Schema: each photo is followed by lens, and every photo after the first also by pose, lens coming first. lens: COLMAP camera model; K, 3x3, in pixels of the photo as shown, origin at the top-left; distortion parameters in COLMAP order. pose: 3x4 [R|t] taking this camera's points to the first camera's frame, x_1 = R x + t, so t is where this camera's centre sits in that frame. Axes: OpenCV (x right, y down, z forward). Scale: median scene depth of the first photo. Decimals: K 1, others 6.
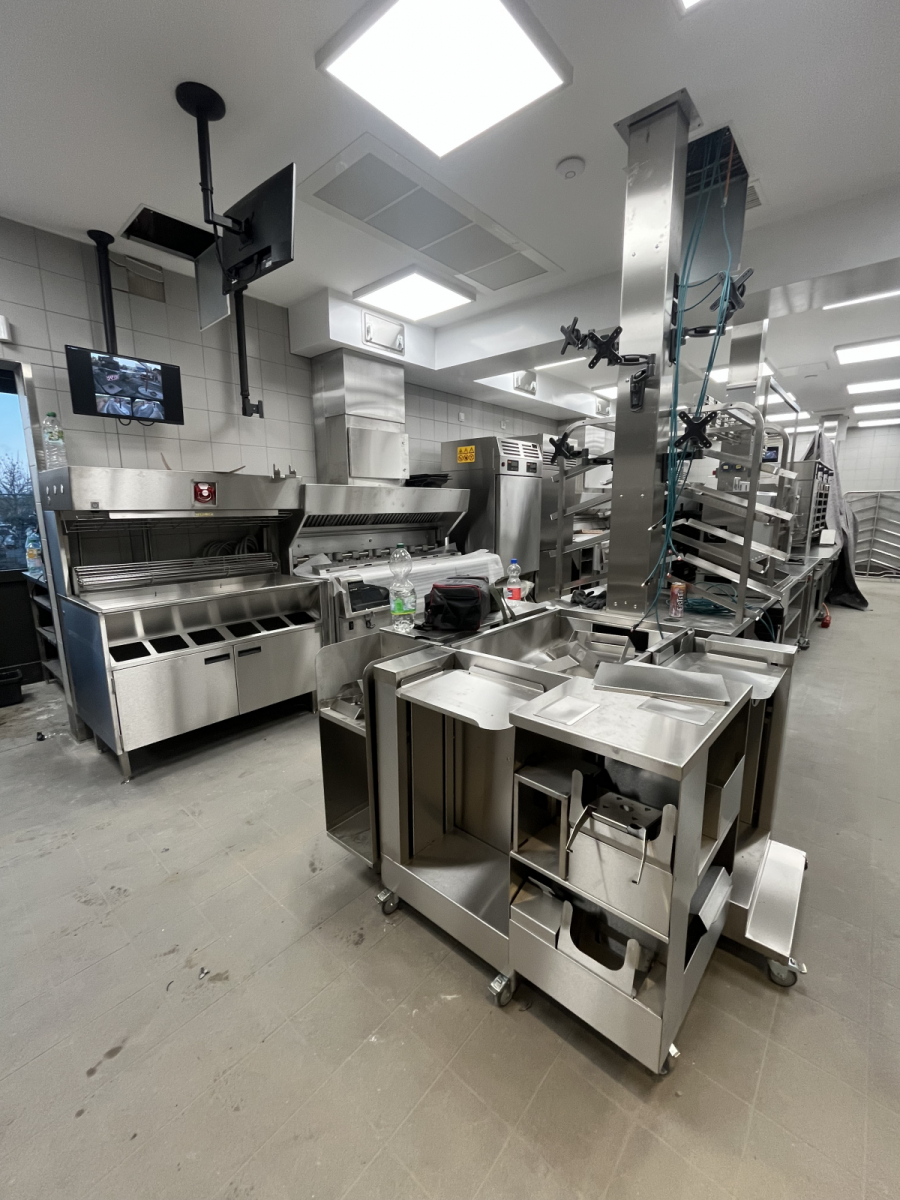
lens RADIAL K [[491.9, 0, 451.1], [0, 491.9, 597.6], [0, 0, 1]] dist [-0.000412, -0.000085]
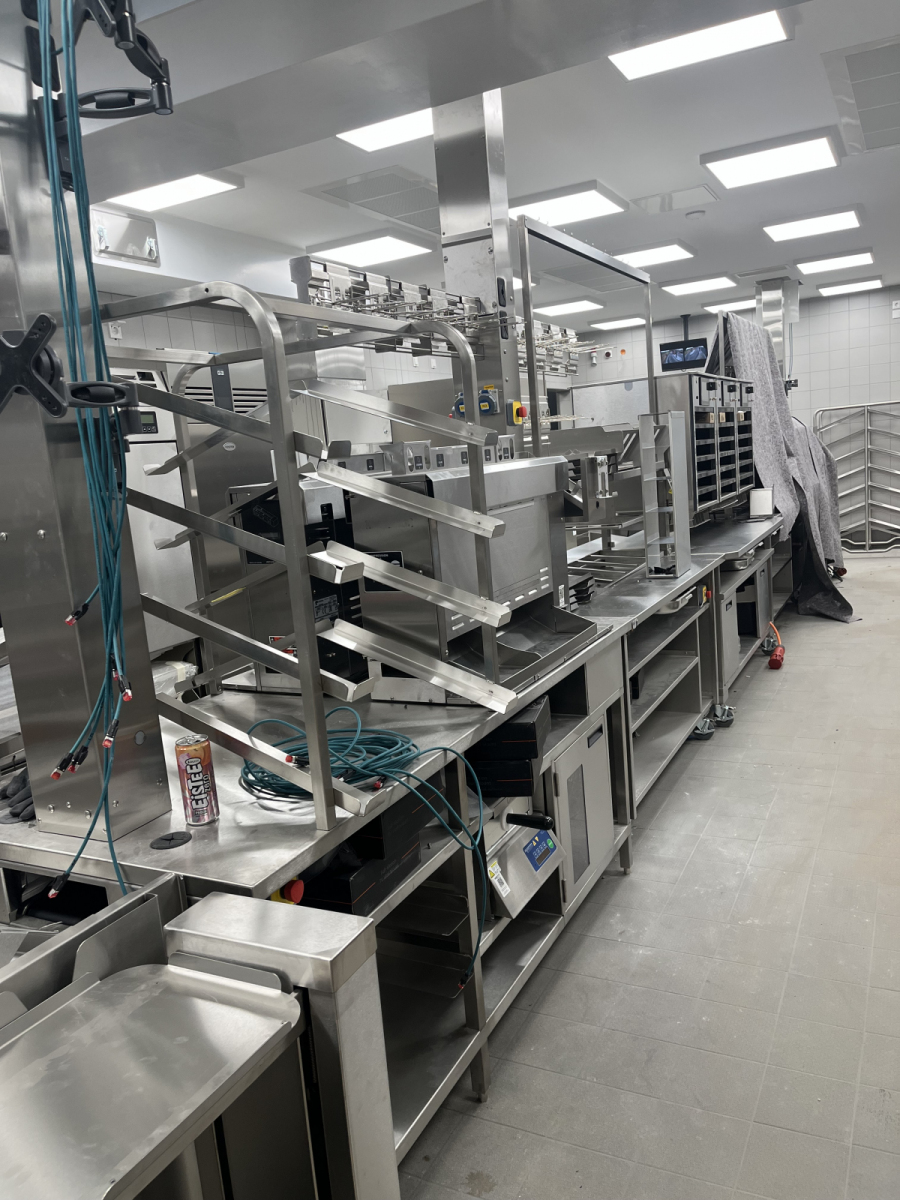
lens RADIAL K [[915.5, 0, 449.7], [0, 915.5, 599.2], [0, 0, 1]] dist [0.040169, 0.000359]
pose [[0.967080, -0.114578, 0.227217, 0.160306], [0.122844, 0.992170, -0.022529, -0.031508], [-0.222857, 0.049699, 0.973584, 0.071457]]
